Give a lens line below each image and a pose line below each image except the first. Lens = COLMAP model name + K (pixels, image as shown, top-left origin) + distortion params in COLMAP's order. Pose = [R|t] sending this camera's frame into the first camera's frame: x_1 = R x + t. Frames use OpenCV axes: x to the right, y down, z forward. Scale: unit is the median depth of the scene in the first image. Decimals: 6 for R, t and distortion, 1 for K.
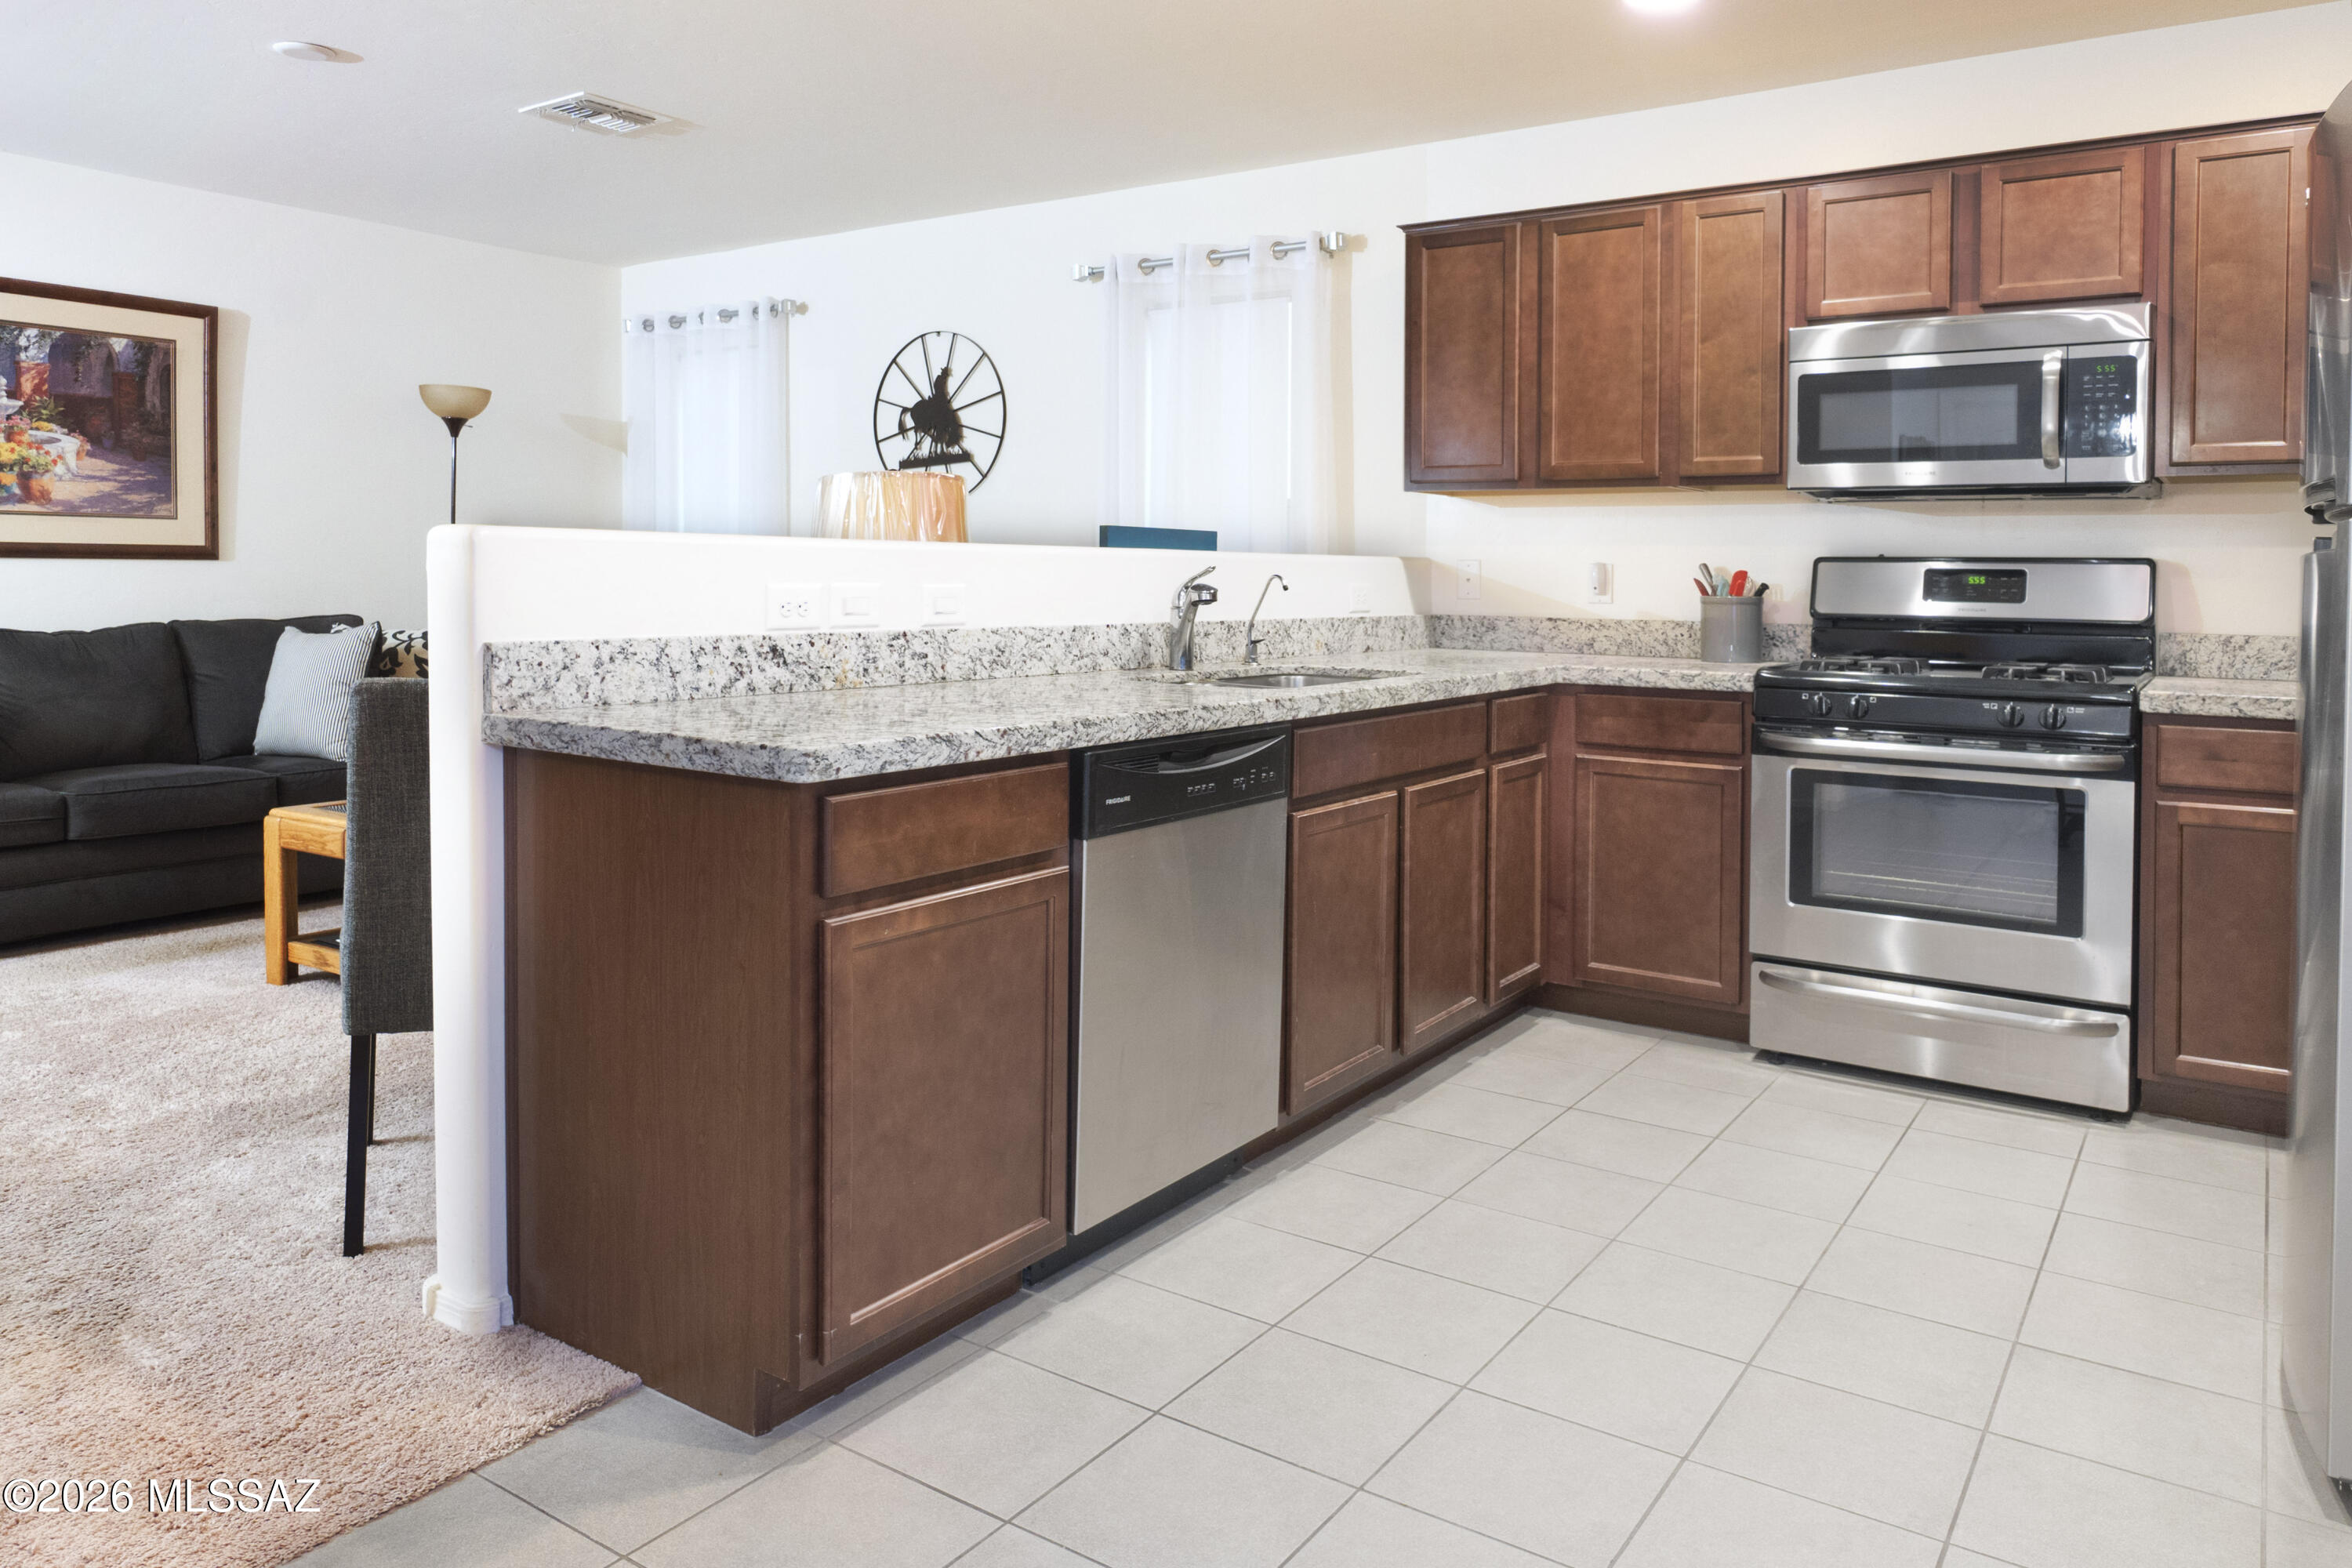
lens RADIAL K [[1569.5, 0, 1237.5], [0, 1569.5, 552.2], [0, 0, 1]] dist [-0.006239, 0.003513]
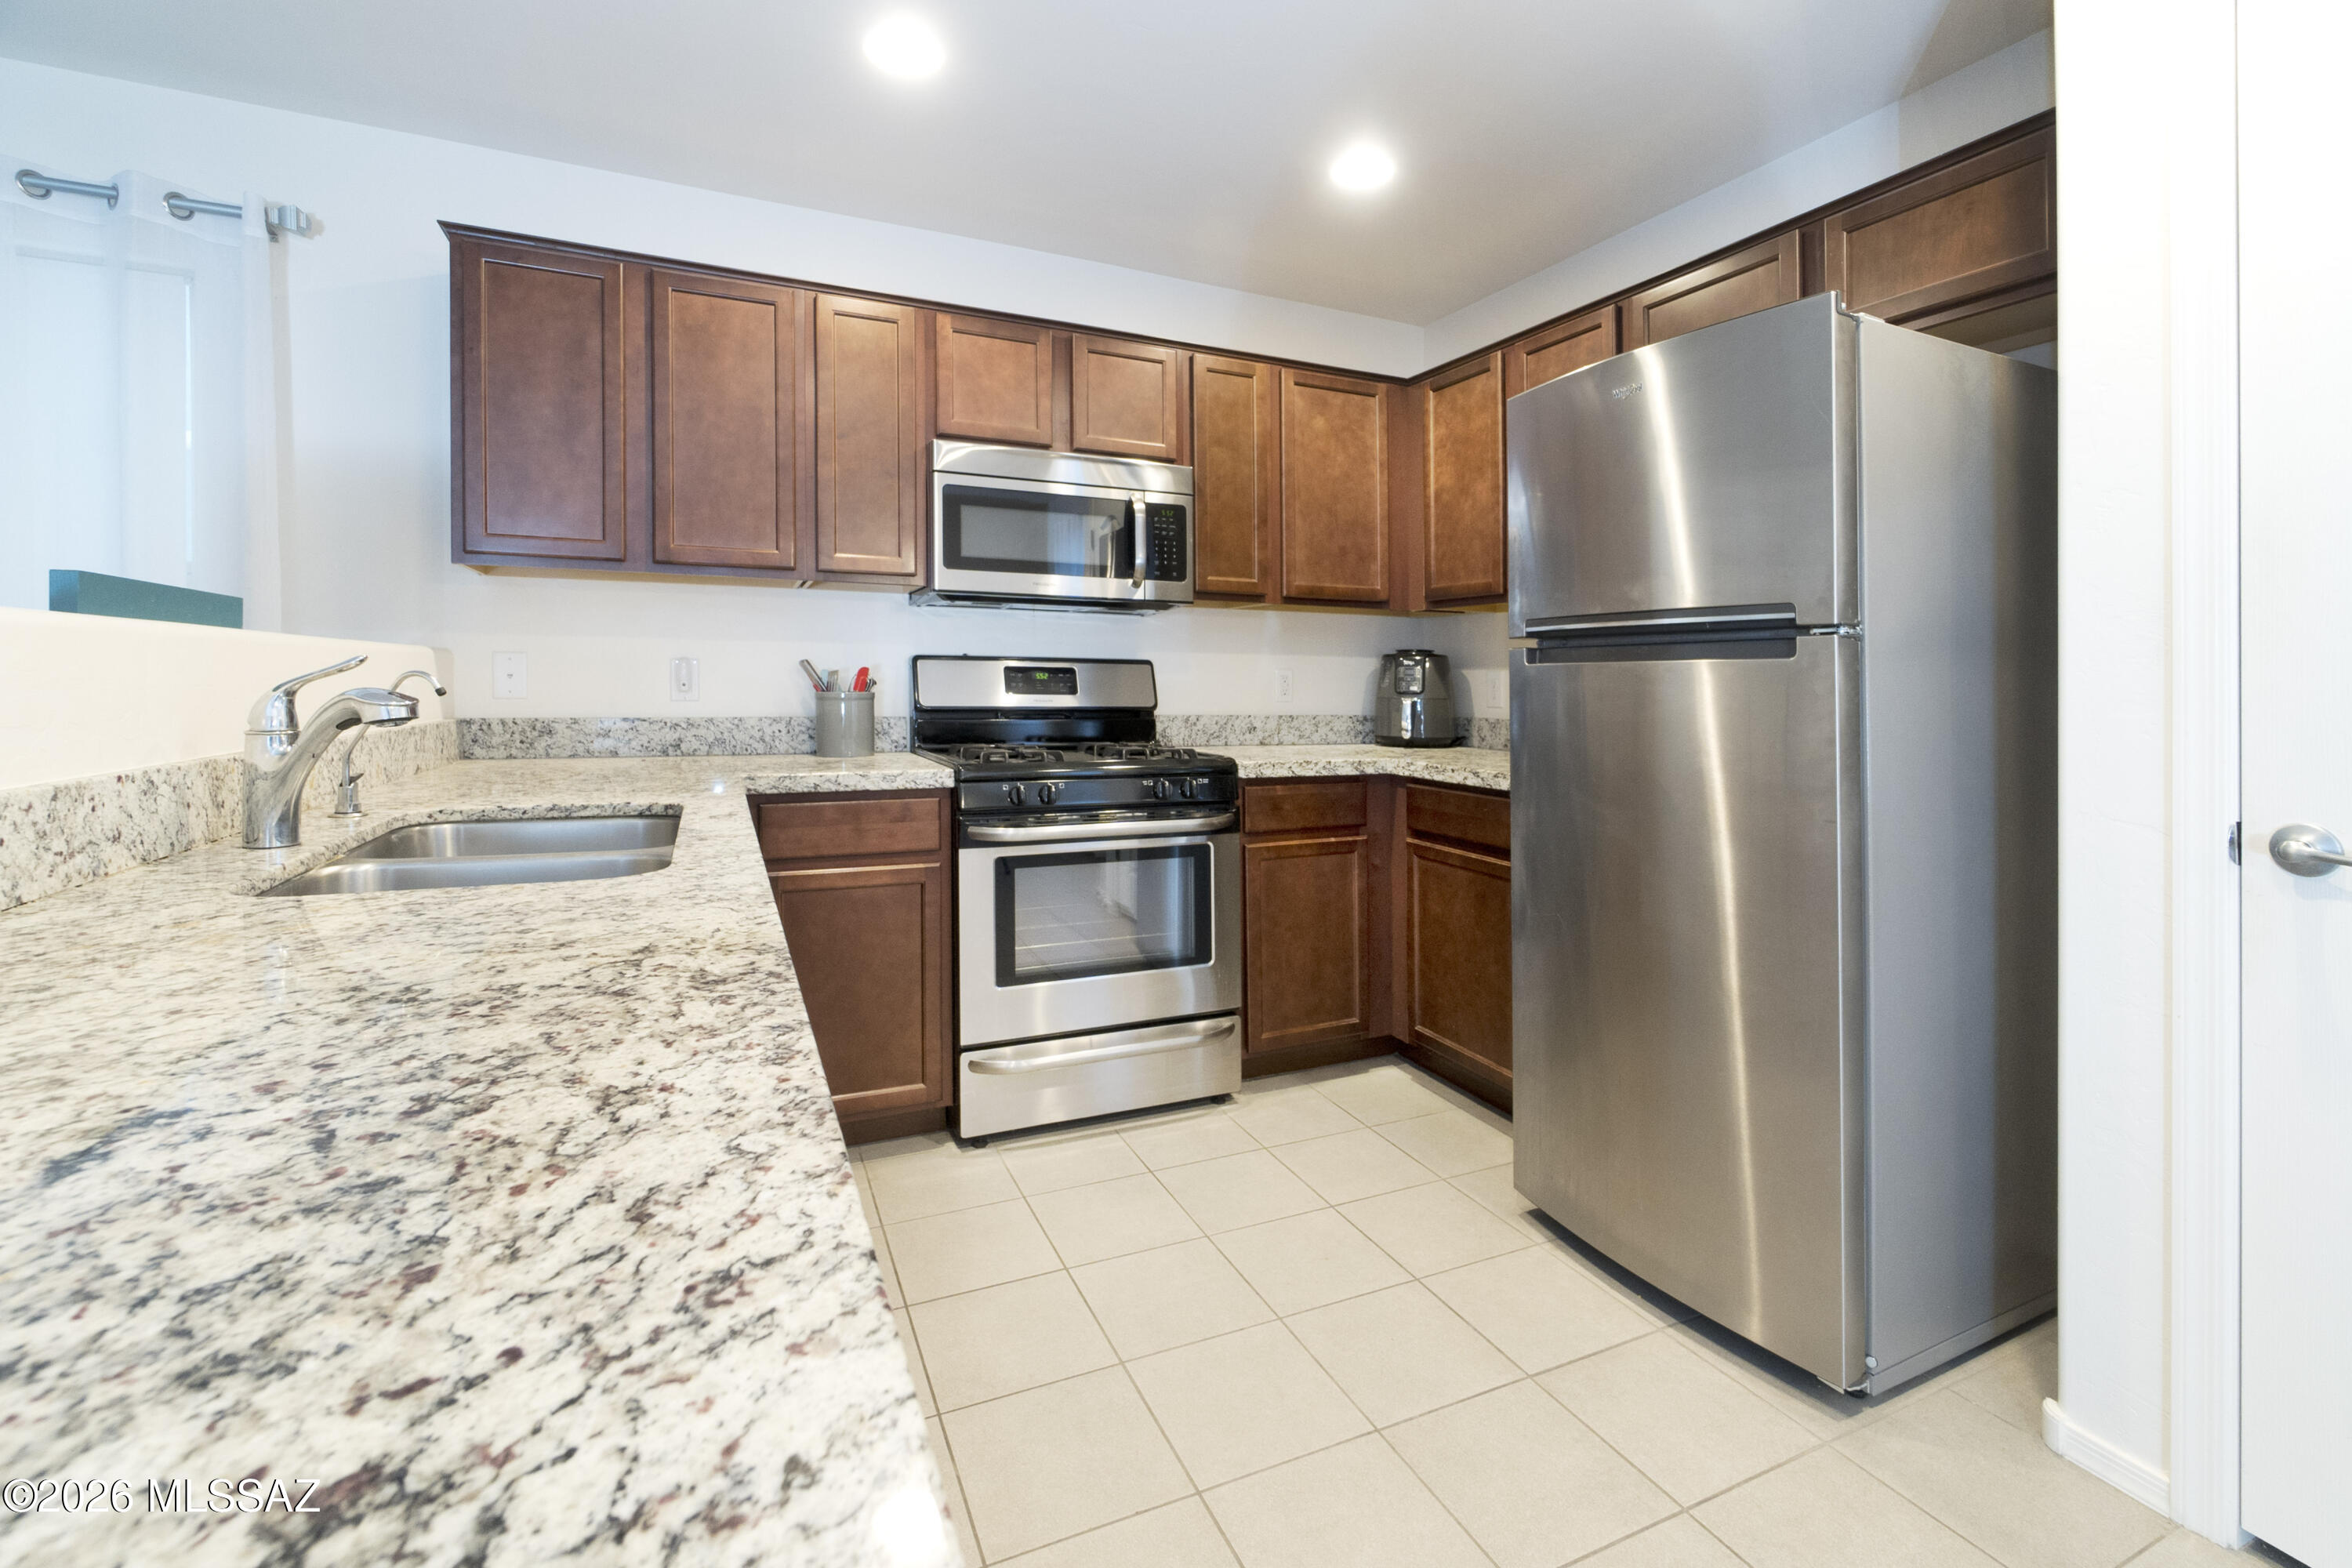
lens RADIAL K [[1009.9, 0, 1074.3], [0, 1009.9, 668.3], [0, 0, 1]] dist [-0.005379, -0.000973]
pose [[0.551422, 0.003312, 0.834220, -0.163371], [-0.016856, 0.999832, 0.007173, 0.005637], [-0.834056, -0.018017, 0.551385, 0.540738]]
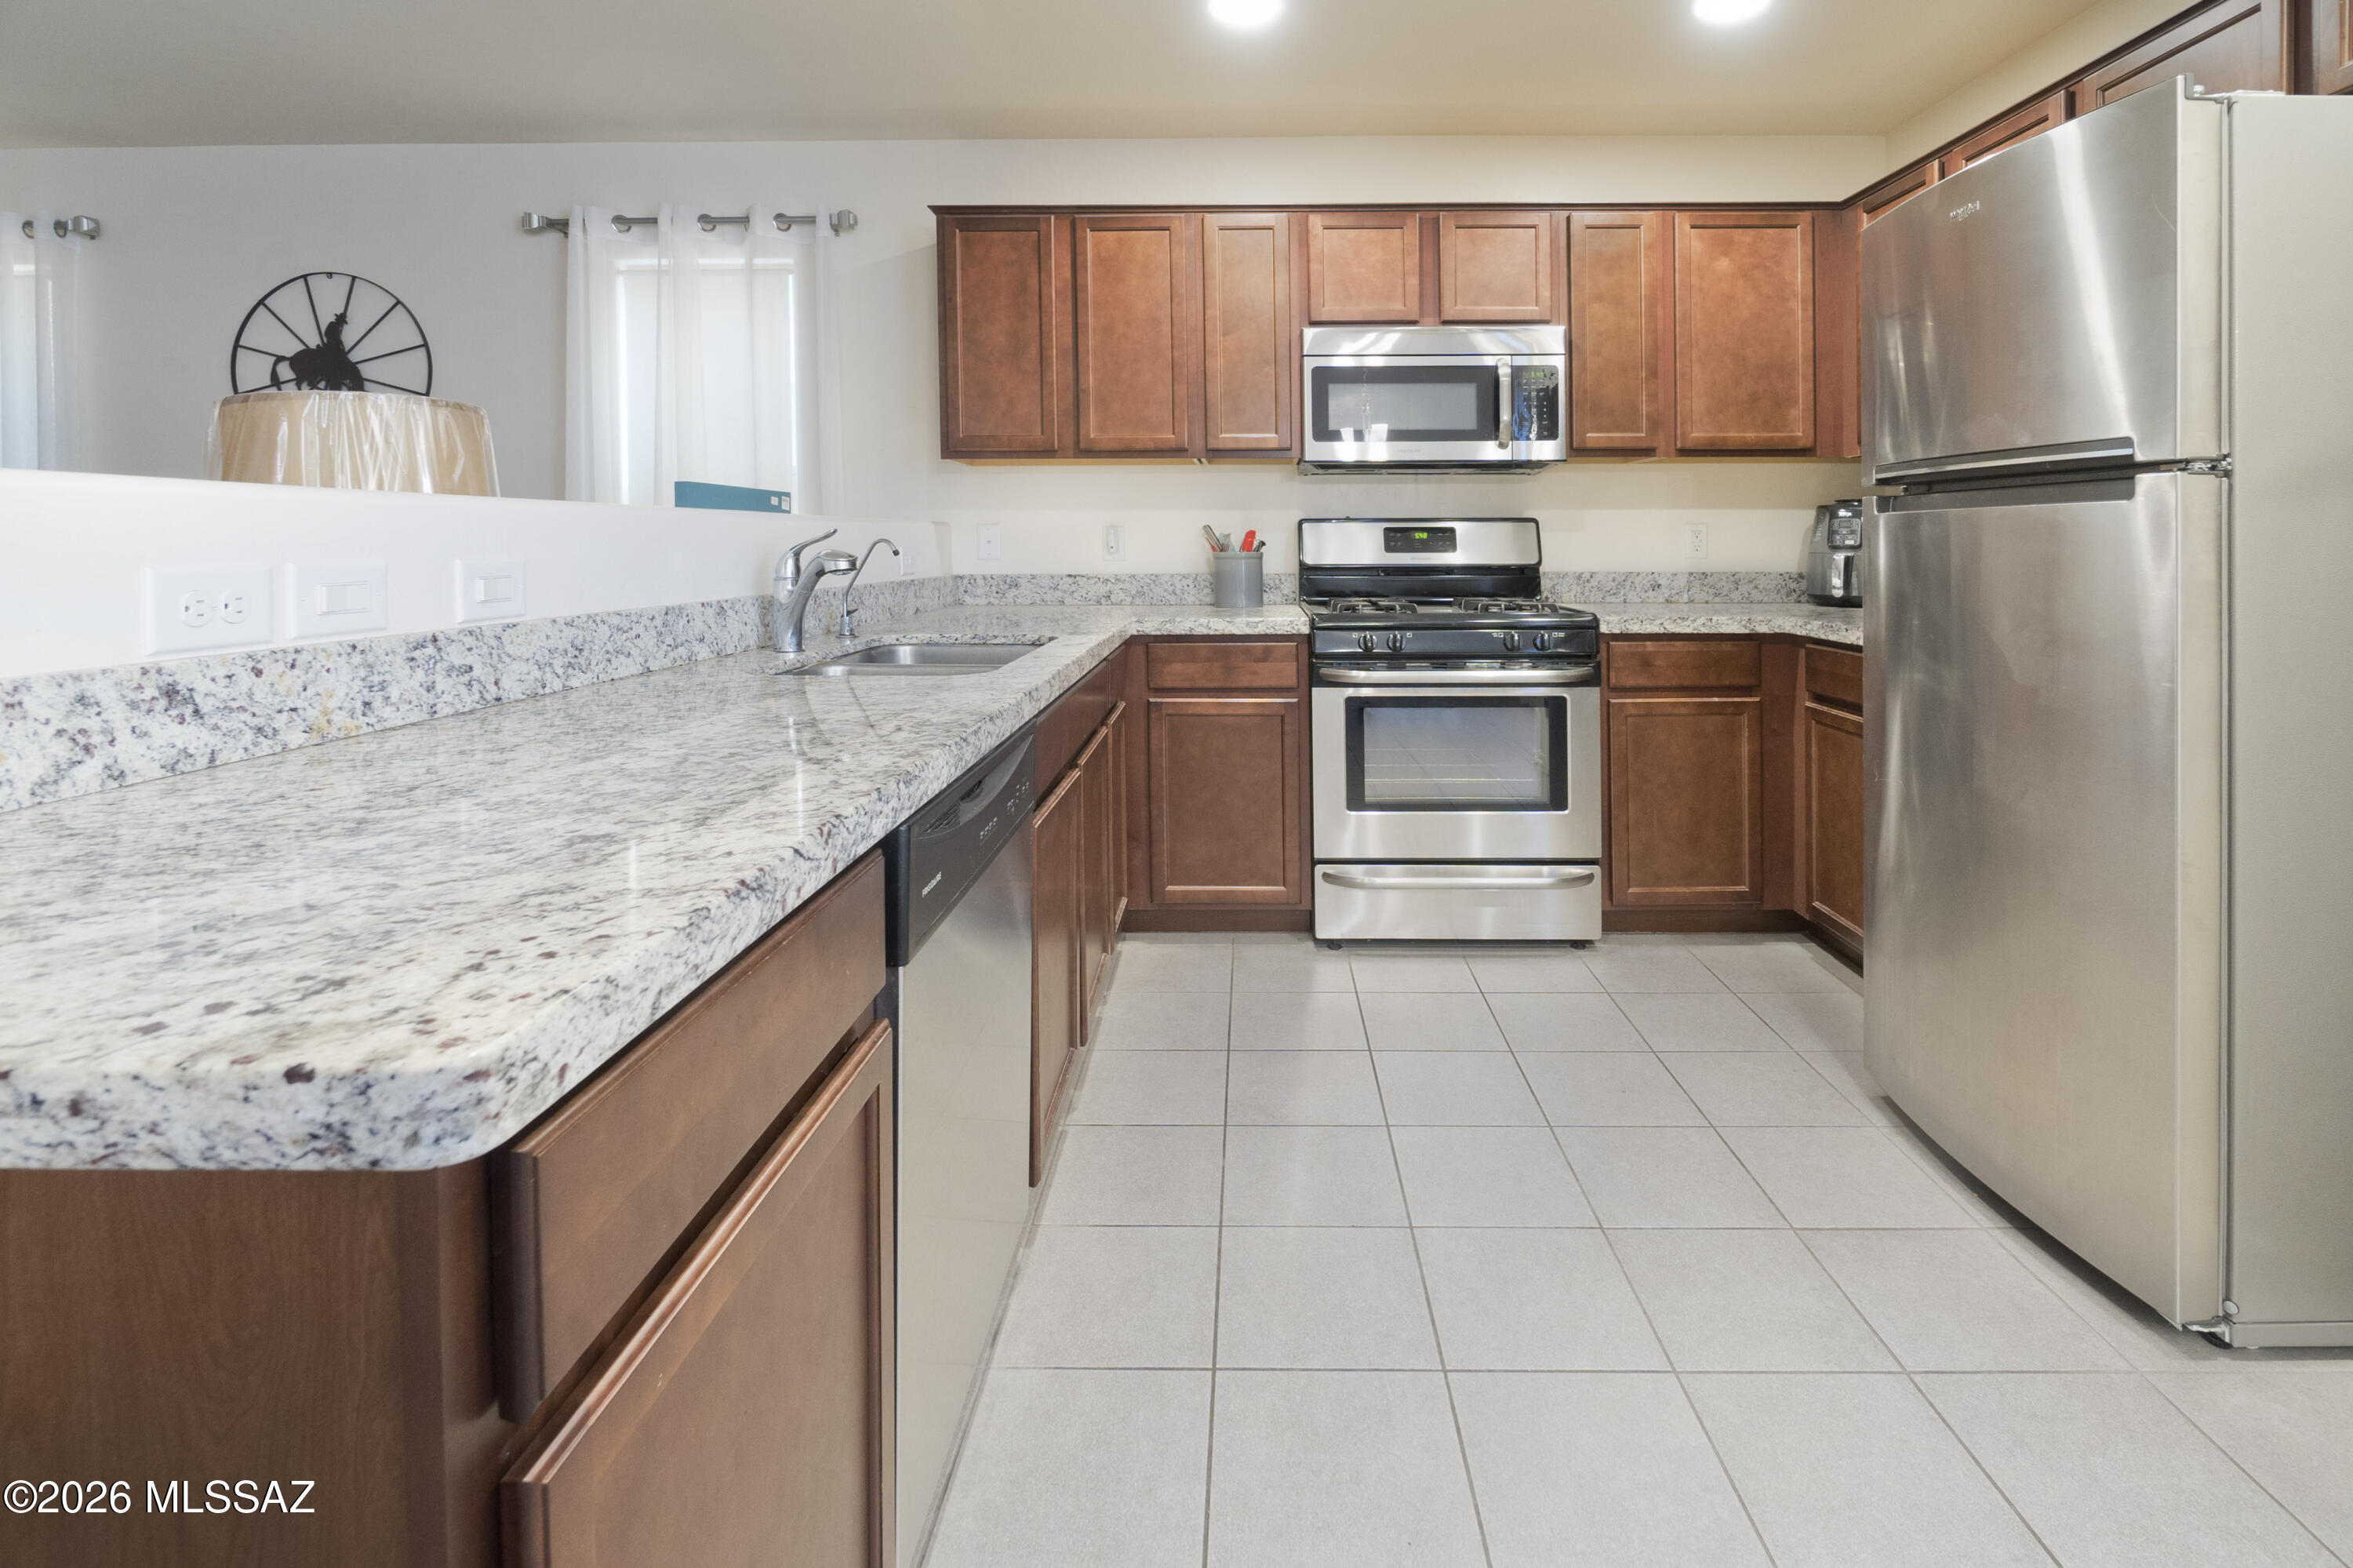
lens RADIAL K [[1010.3, 0, 1193.0], [0, 1010.3, 548.4], [0, 0, 1]] dist [-0.005379, -0.000973]
pose [[0.841307, -0.018714, 0.540233, -0.138382], [0.005656, 0.999651, 0.025821, 0.005495], [-0.540527, -0.018668, 0.841119, 0.391952]]
